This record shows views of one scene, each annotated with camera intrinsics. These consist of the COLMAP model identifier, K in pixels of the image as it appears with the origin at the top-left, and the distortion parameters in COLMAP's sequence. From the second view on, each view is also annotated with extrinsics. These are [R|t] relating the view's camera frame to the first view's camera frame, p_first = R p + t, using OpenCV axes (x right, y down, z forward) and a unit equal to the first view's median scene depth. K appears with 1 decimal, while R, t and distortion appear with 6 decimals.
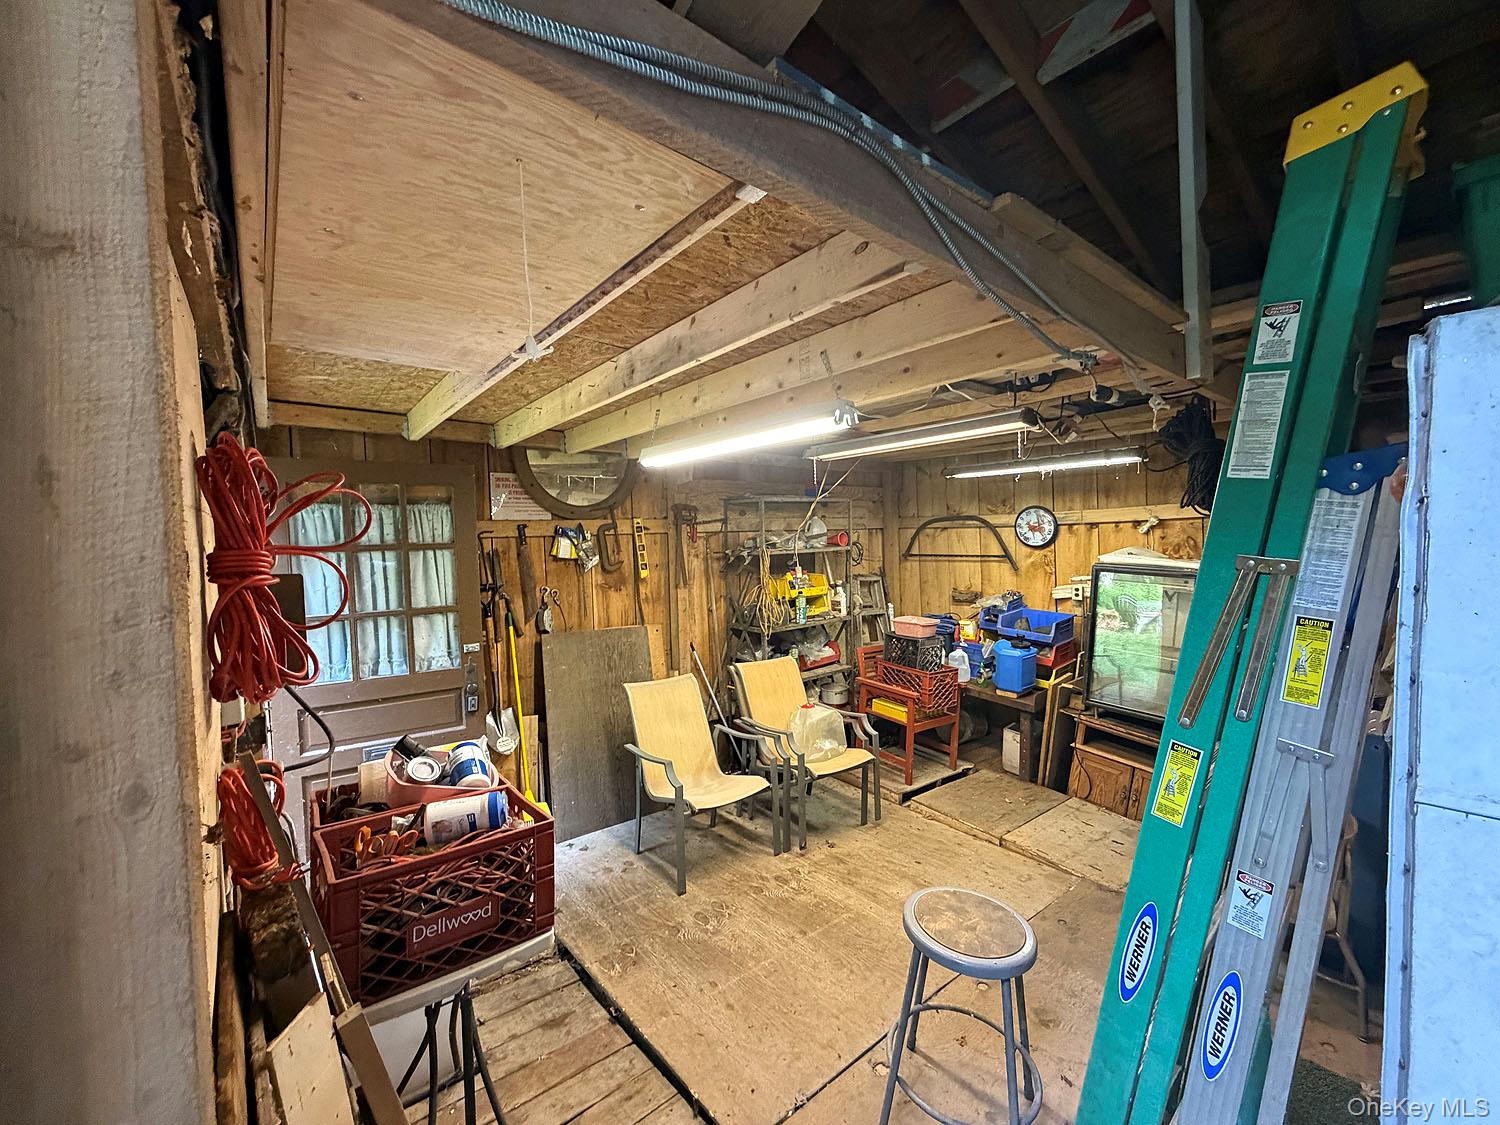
lens RADIAL K [[600.6, 0, 746.4], [0, 600.6, 557.7], [0, 0, 1]] dist [0.002266, -0.000433]
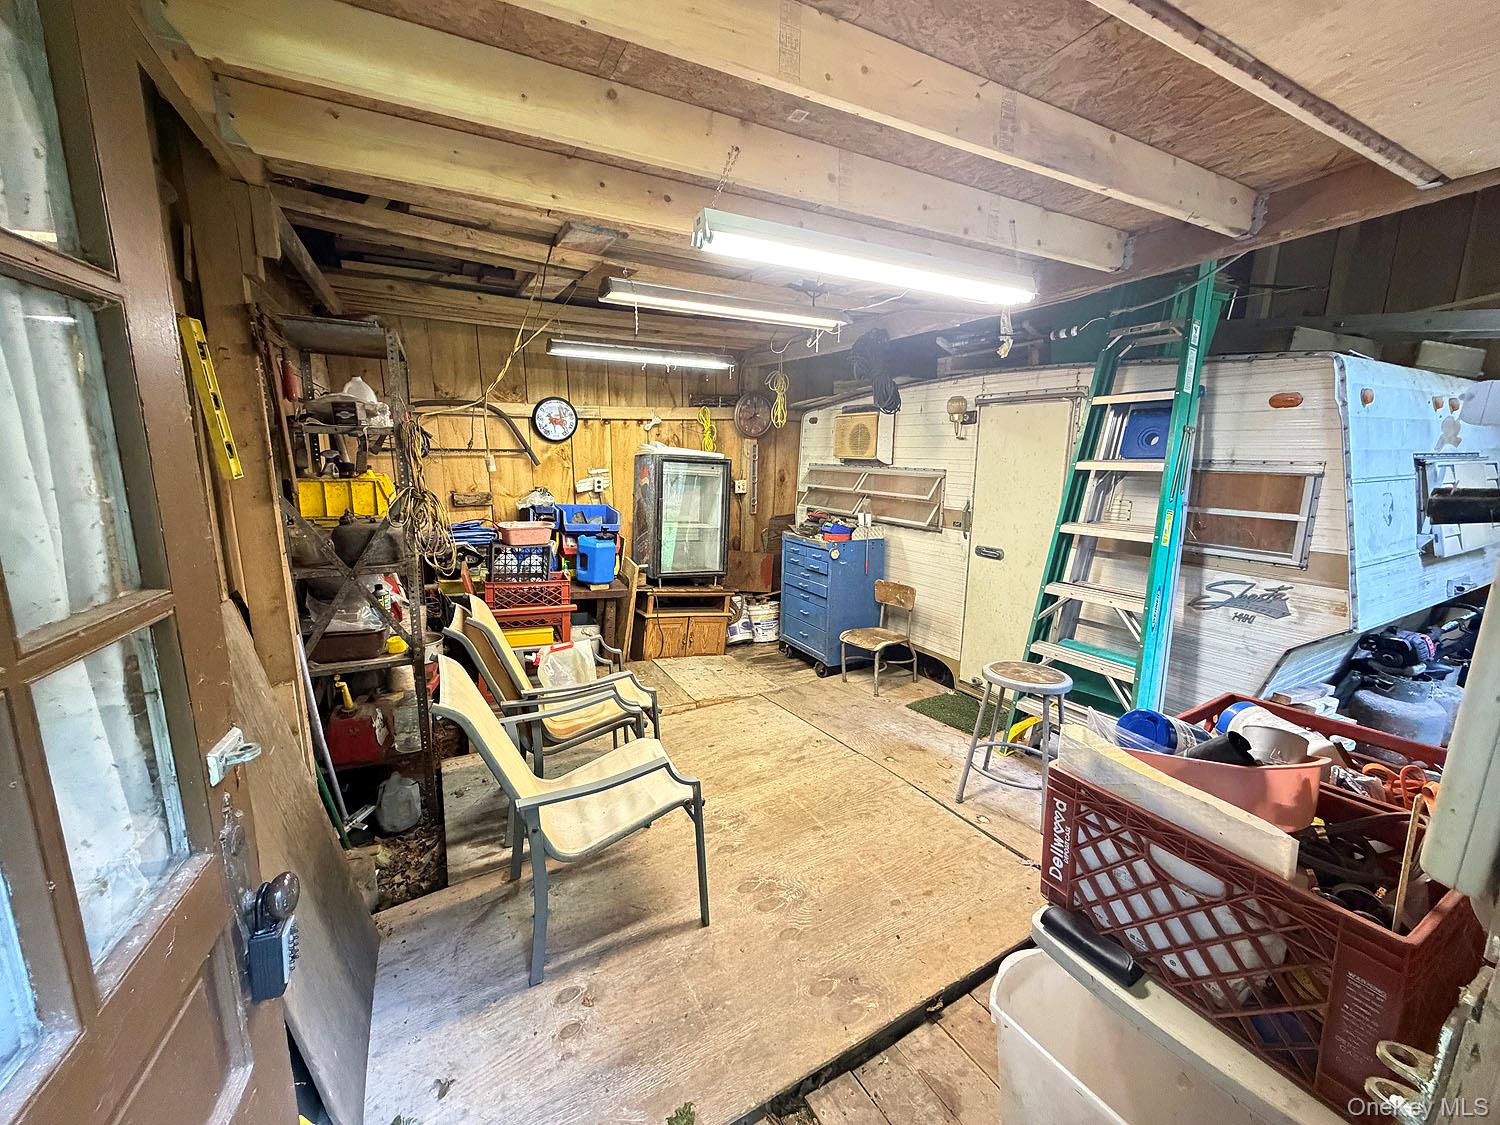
lens RADIAL K [[600.6, 0, 746.2], [0, 600.6, 559.6], [0, 0, 1]] dist [0.002266, -0.000433]
pose [[0.190081, -0.156764, 0.969172, -0.480656], [0.018142, 0.987562, 0.156181, 0.028906], [-0.981601, -0.012104, 0.190561, 0.567183]]
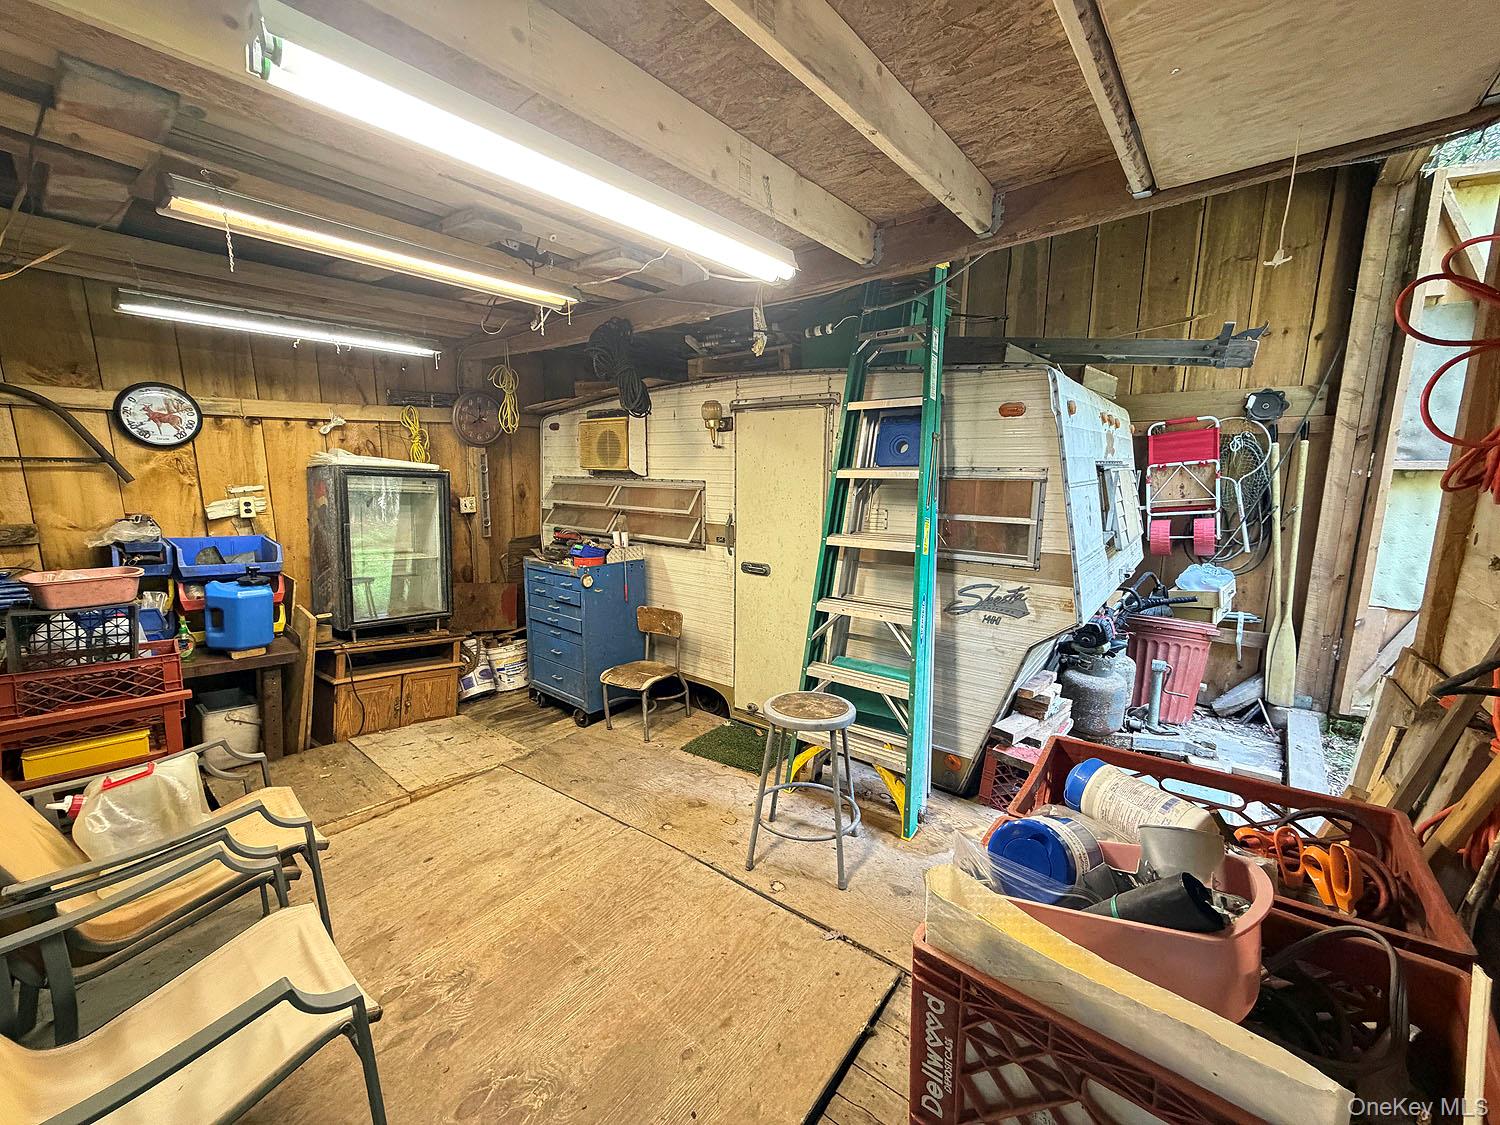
lens RADIAL K [[600.6, 0, 745.4], [0, 600.6, 559.5], [0, 0, 1]] dist [0.002266, -0.000433]
pose [[-0.198857, -0.133822, 0.970849, -0.350522], [0.027440, 0.989485, 0.142011, 0.033286], [-0.979644, 0.054880, -0.193094, 0.557004]]
